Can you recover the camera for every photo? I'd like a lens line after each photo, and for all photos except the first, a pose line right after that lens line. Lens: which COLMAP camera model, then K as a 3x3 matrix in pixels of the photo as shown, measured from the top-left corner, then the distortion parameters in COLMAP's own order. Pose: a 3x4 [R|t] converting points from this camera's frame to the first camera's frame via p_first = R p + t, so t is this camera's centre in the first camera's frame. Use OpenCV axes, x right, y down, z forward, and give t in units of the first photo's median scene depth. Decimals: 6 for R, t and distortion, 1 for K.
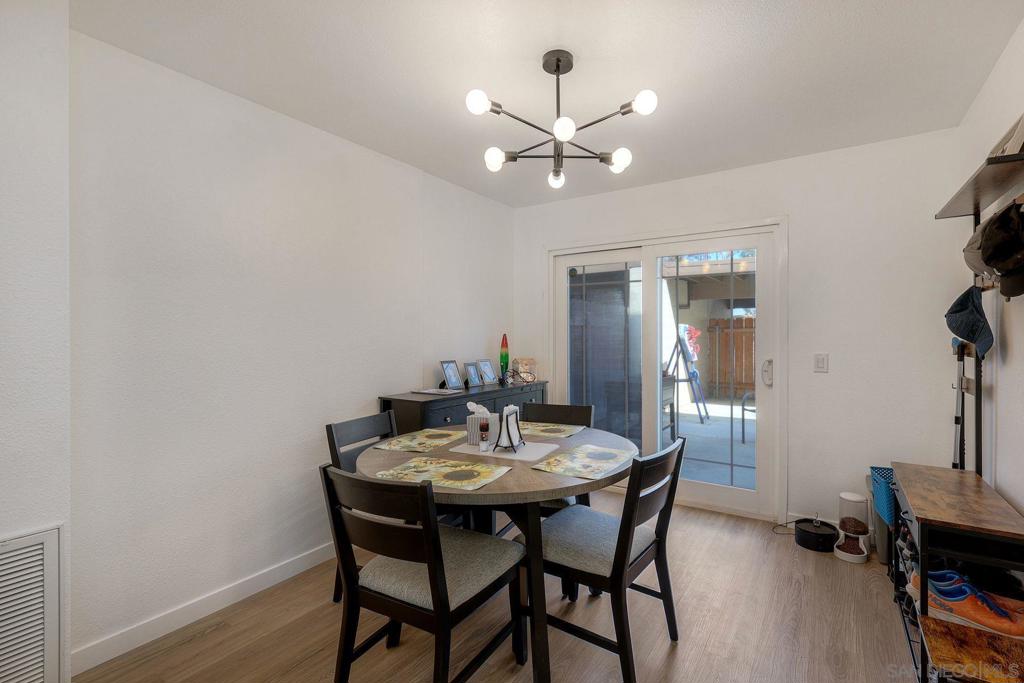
lens RADIAL K [[450.1, 0, 514.6], [0, 450.1, 340.3], [0, 0, 1]] dist [0.012331, 0.000461]
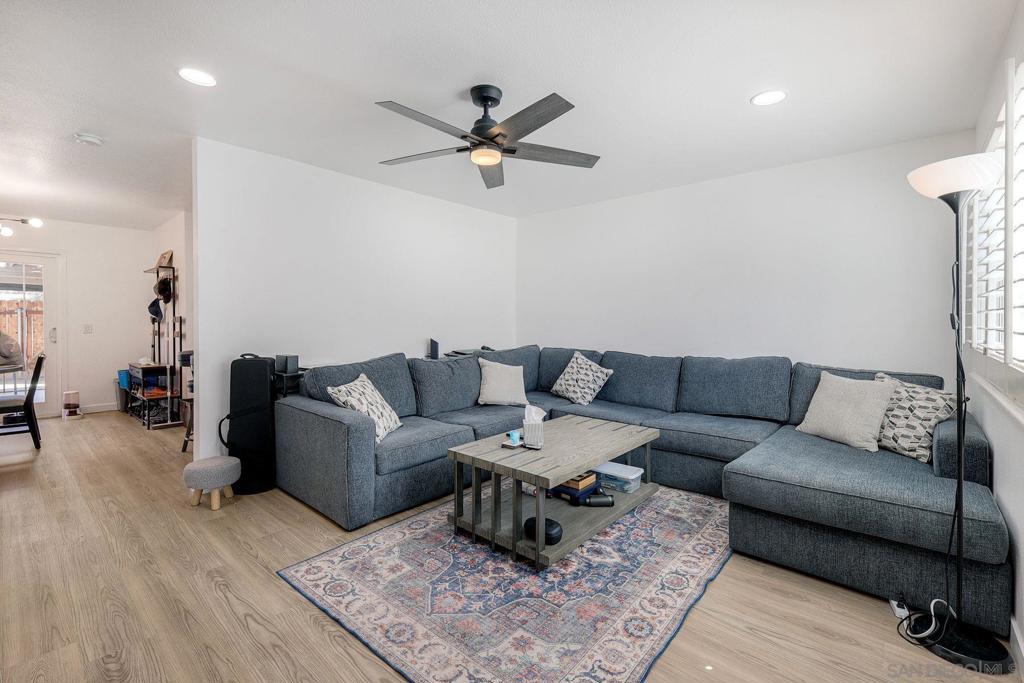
lens RADIAL K [[450.1, 0, 517.0], [0, 450.1, 337.0], [0, 0, 1]] dist [0.012331, 0.000461]
pose [[0.111452, -0.020817, 0.993552, -1.602853], [0.003569, 0.999783, 0.020548, 0.075878], [-0.993763, 0.001256, 0.111502, -1.589835]]
